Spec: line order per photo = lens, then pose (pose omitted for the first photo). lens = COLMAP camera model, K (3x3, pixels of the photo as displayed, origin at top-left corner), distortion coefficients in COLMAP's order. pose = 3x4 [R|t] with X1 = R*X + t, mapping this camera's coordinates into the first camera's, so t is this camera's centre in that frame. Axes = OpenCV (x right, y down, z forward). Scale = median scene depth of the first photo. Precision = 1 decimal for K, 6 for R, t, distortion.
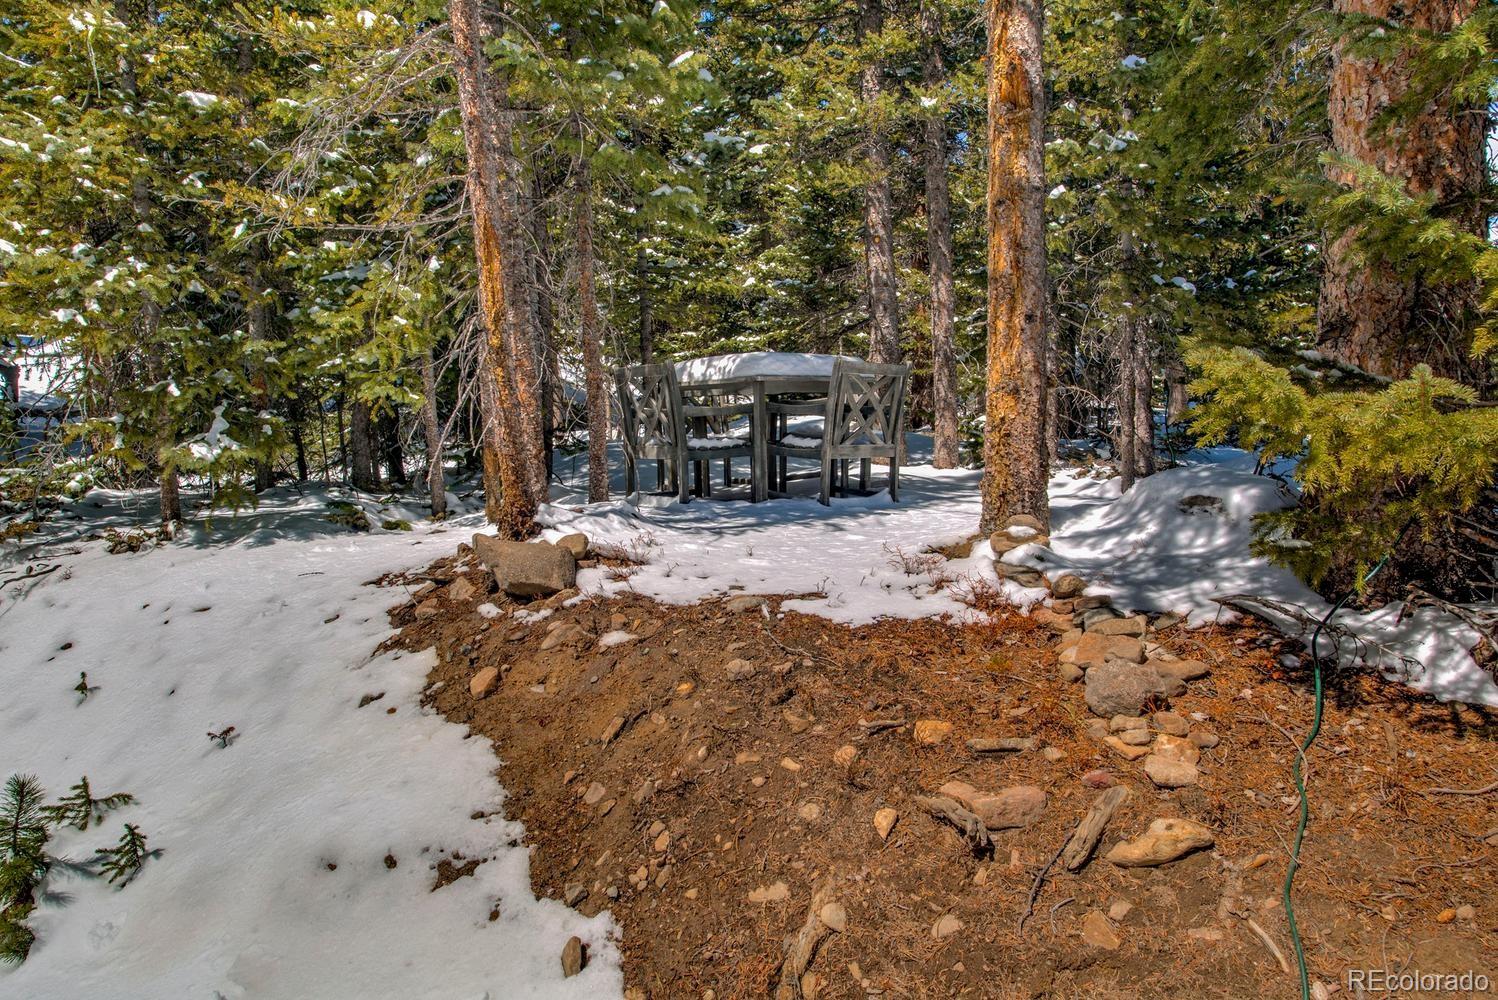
lens RADIAL K [[998.9, 0, 749.0], [0, 998.9, 500.0], [0, 0, 1]] dist [-0.001338, 0.001371]
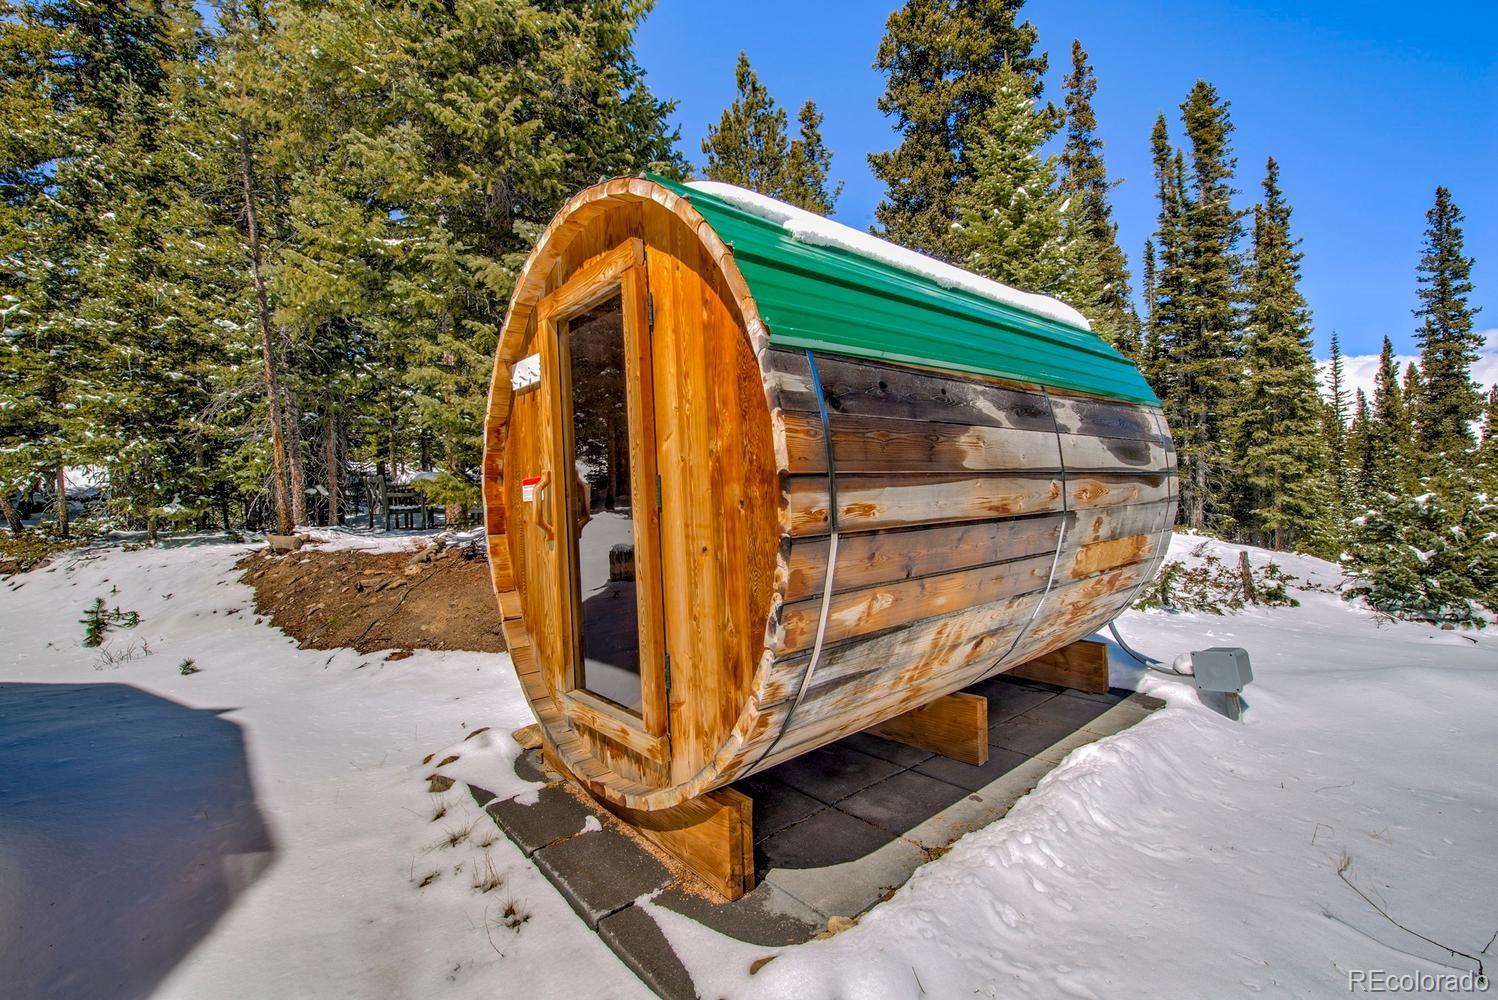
lens RADIAL K [[659.9, 0, 749.0], [0, 659.9, 500.0], [0, 0, 1]] dist [-0.005395, -0.001135]
pose [[0.977746, -0.001646, 0.209783, 0.575395], [0.019878, 0.996197, -0.084829, 0.100272], [-0.208846, 0.087111, 0.974061, -0.988464]]
